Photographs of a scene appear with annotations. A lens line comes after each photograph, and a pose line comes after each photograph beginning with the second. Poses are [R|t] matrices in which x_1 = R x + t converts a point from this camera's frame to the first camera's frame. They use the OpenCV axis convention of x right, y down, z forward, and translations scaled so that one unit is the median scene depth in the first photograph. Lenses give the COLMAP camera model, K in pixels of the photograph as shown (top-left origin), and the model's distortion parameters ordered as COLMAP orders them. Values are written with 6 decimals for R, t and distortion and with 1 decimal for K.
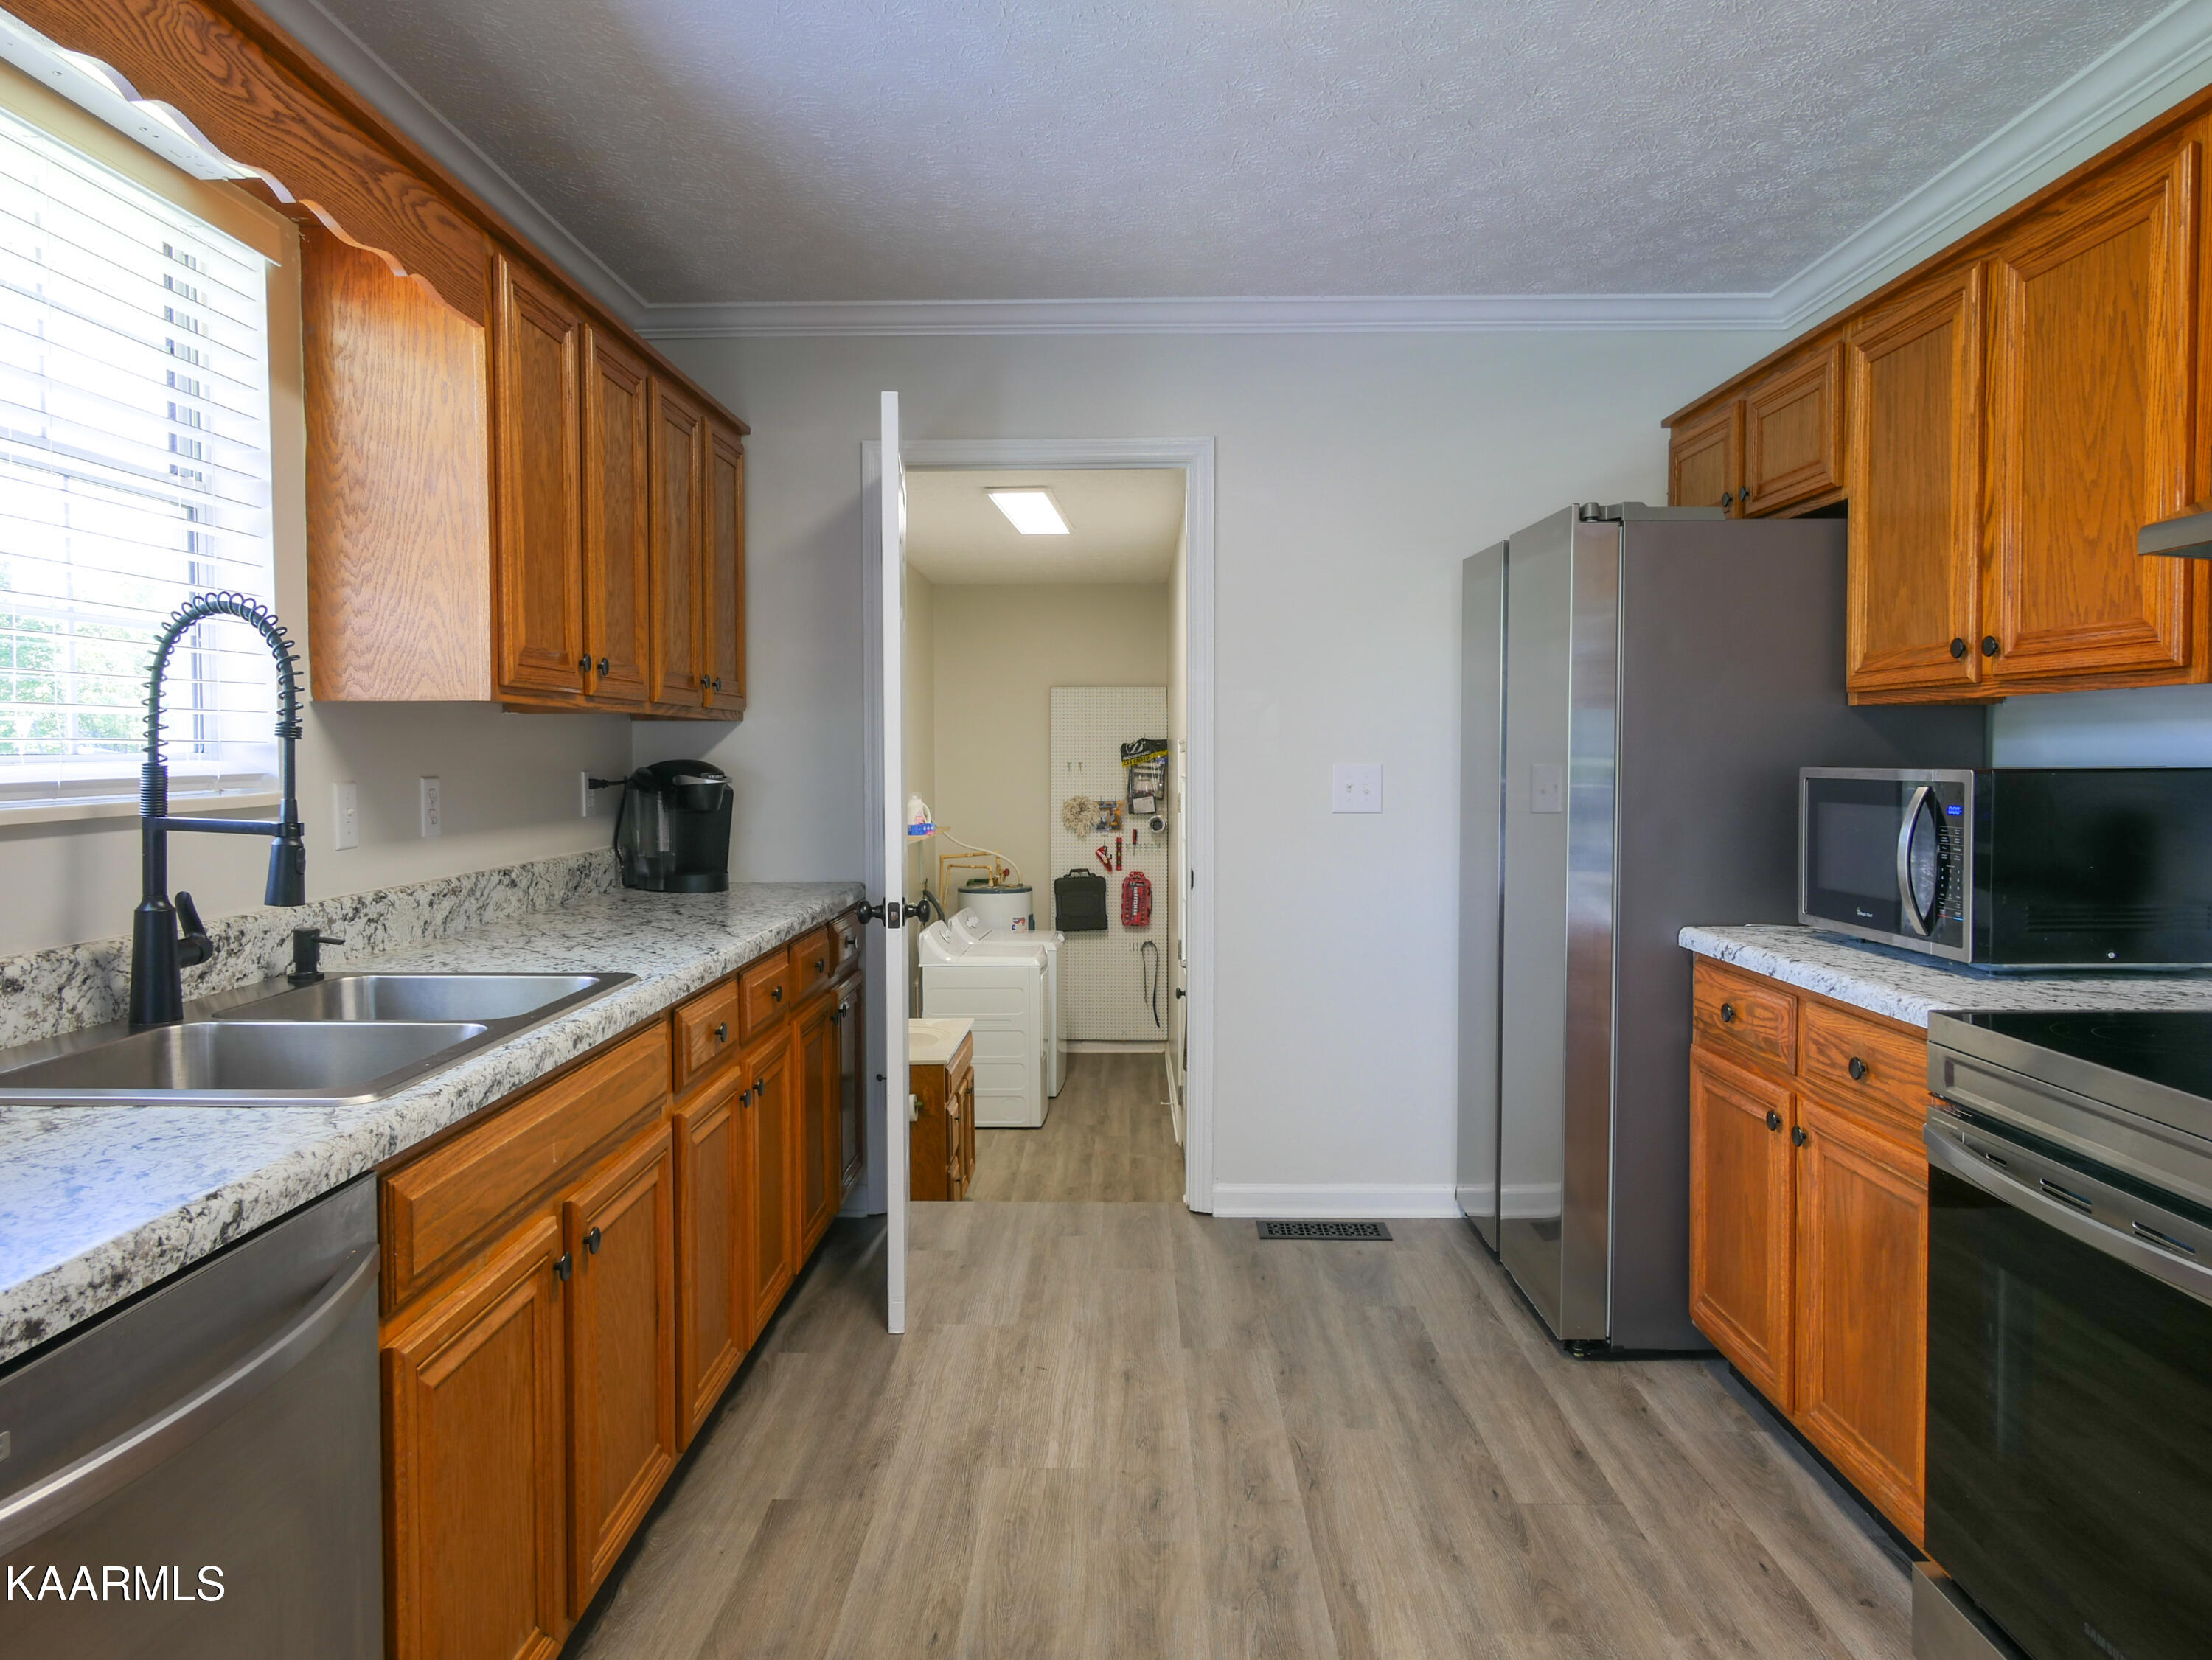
lens RADIAL K [[1446.8, 0, 1098.9], [0, 1446.8, 794.3], [0, 0, 1]] dist [0.009617, -0.006025]
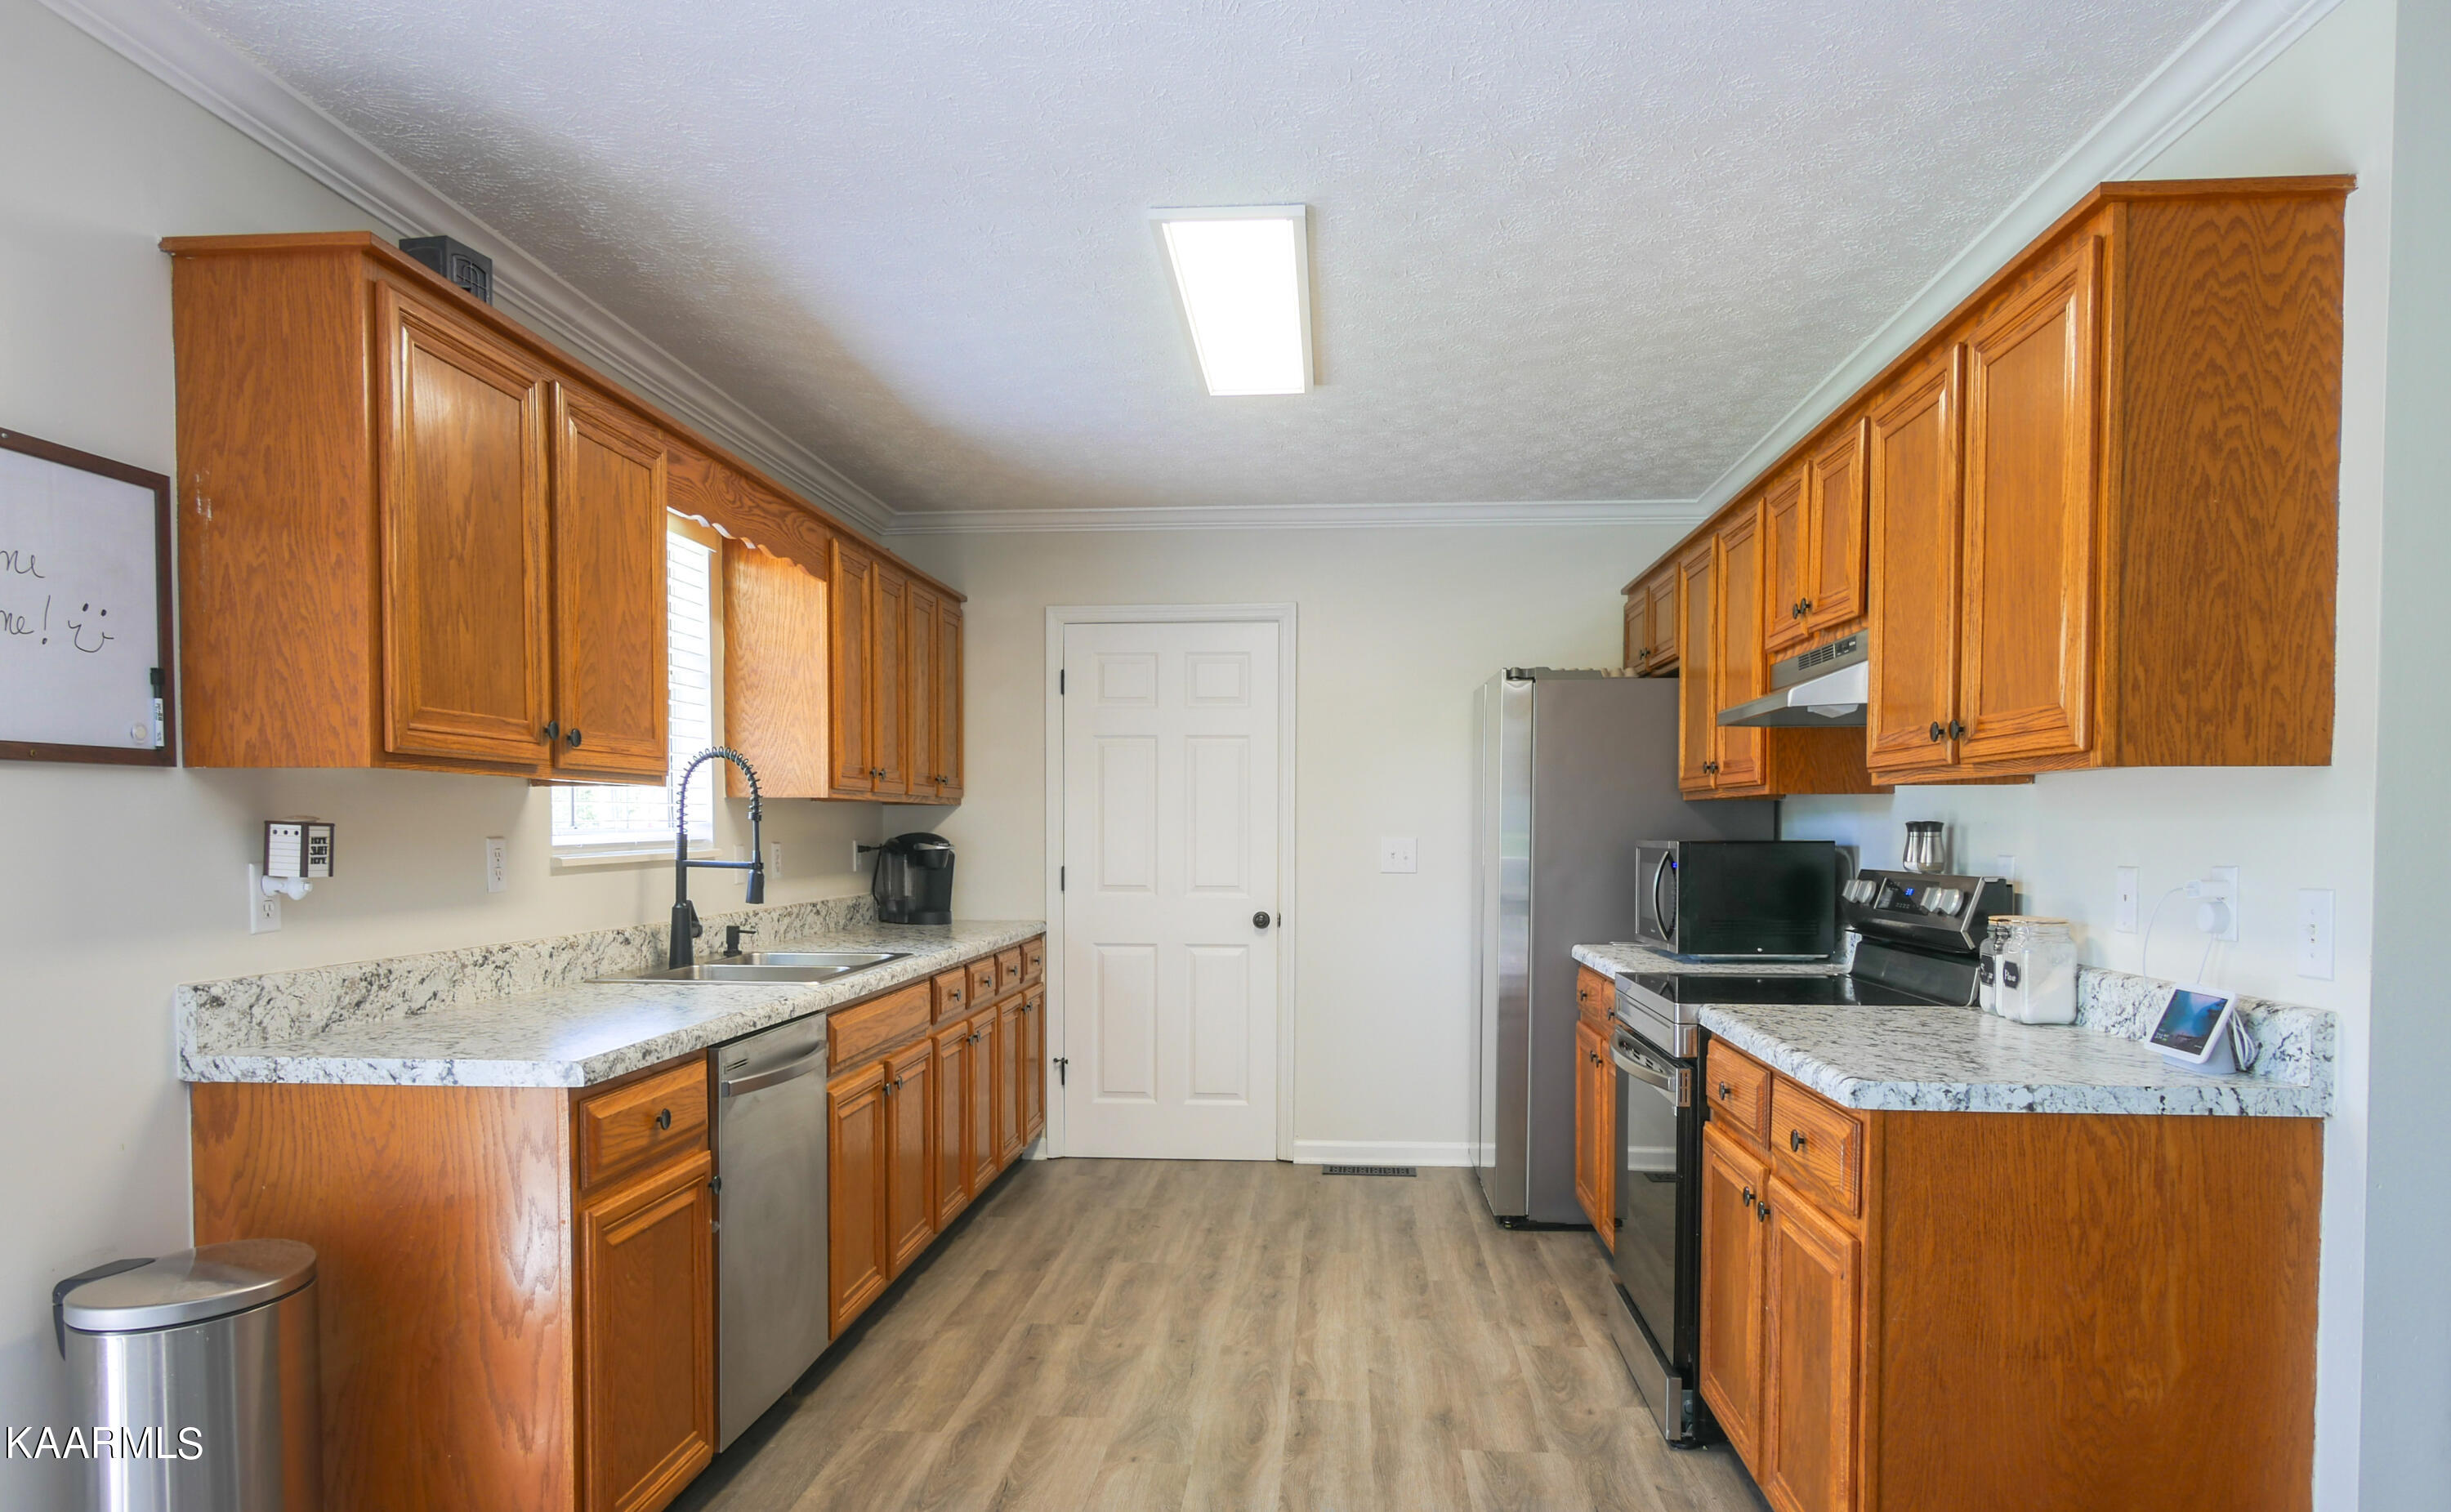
lens RADIAL K [[1572.2, 0, 1217.1], [0, 1572.2, 885.7], [0, 0, 1]] dist [-0.005764, -0.005456]
pose [[0.998213, 0.006667, -0.059380, 0.146844], [-0.006166, 0.999944, 0.008615, 0.020221], [0.059434, -0.008234, 0.998198, -0.798342]]
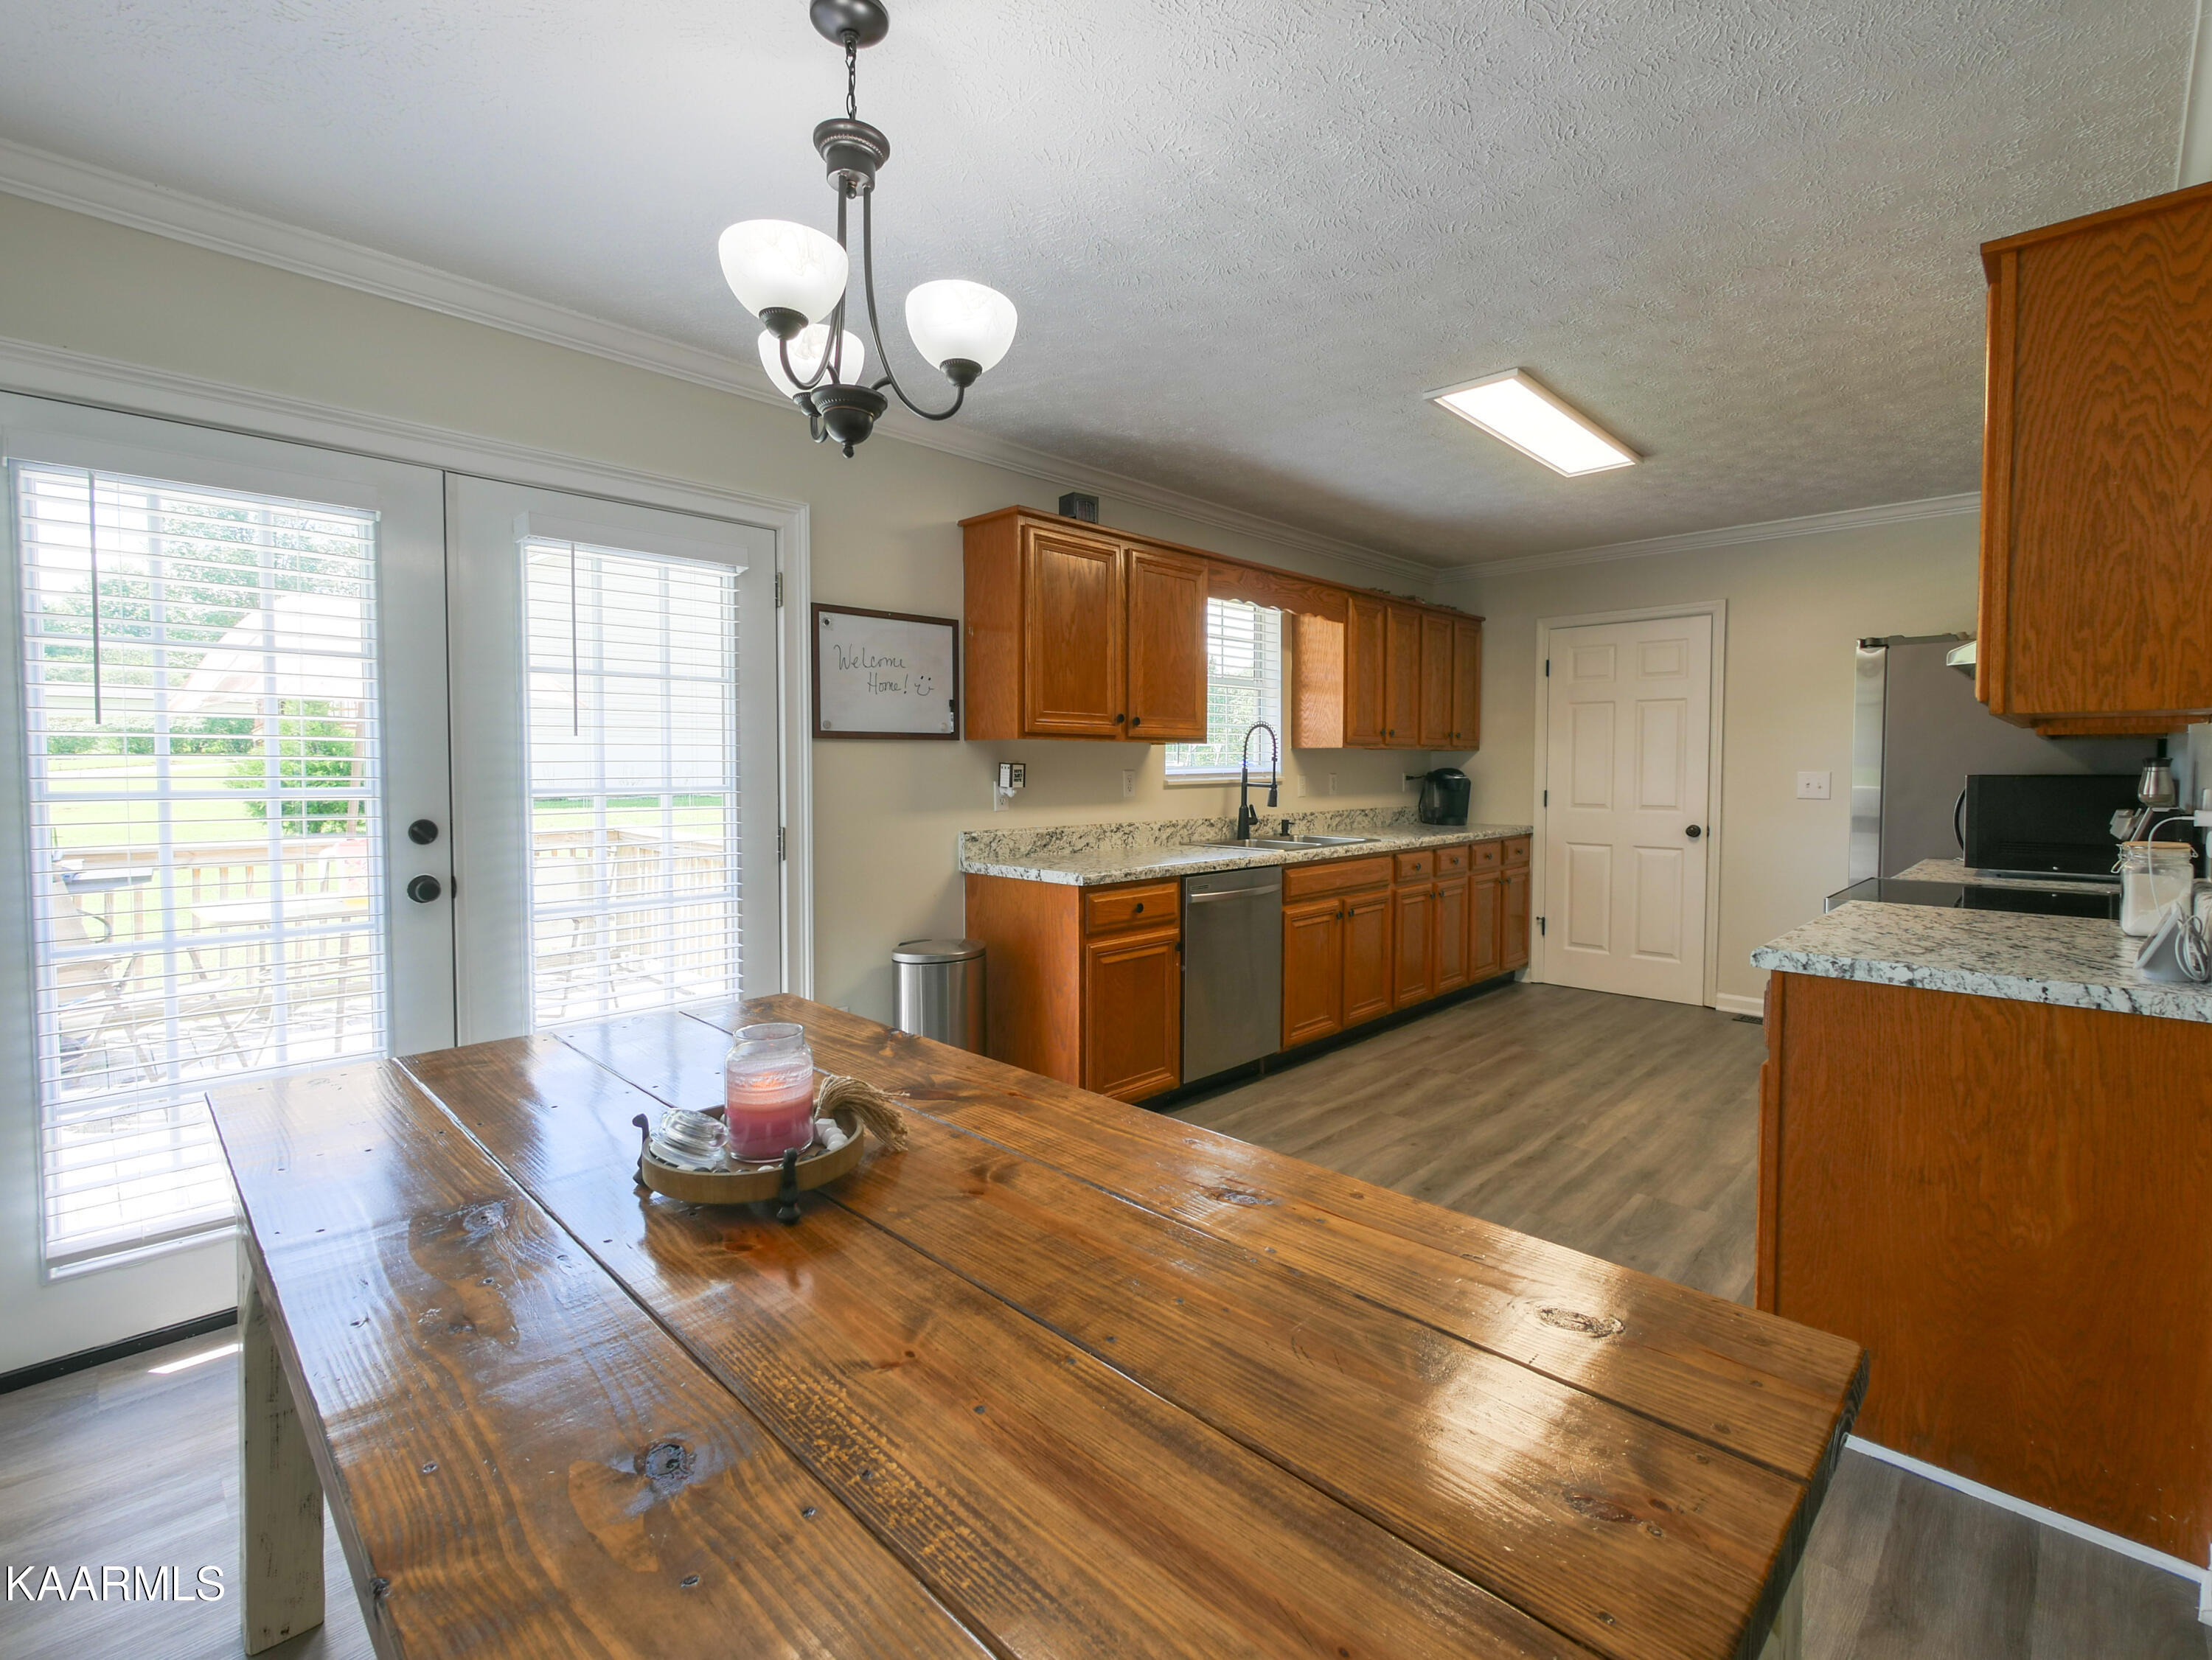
lens RADIAL K [[1008.0, 0, 1089.9], [0, 1008.0, 803.6], [0, 0, 1]] dist [-0.016576, 0.000697]
pose [[0.722073, 0.028715, -0.691220, 0.609682], [-0.020838, 0.999588, 0.019757, 0.019189], [0.691502, 0.000138, 0.722374, -0.815970]]
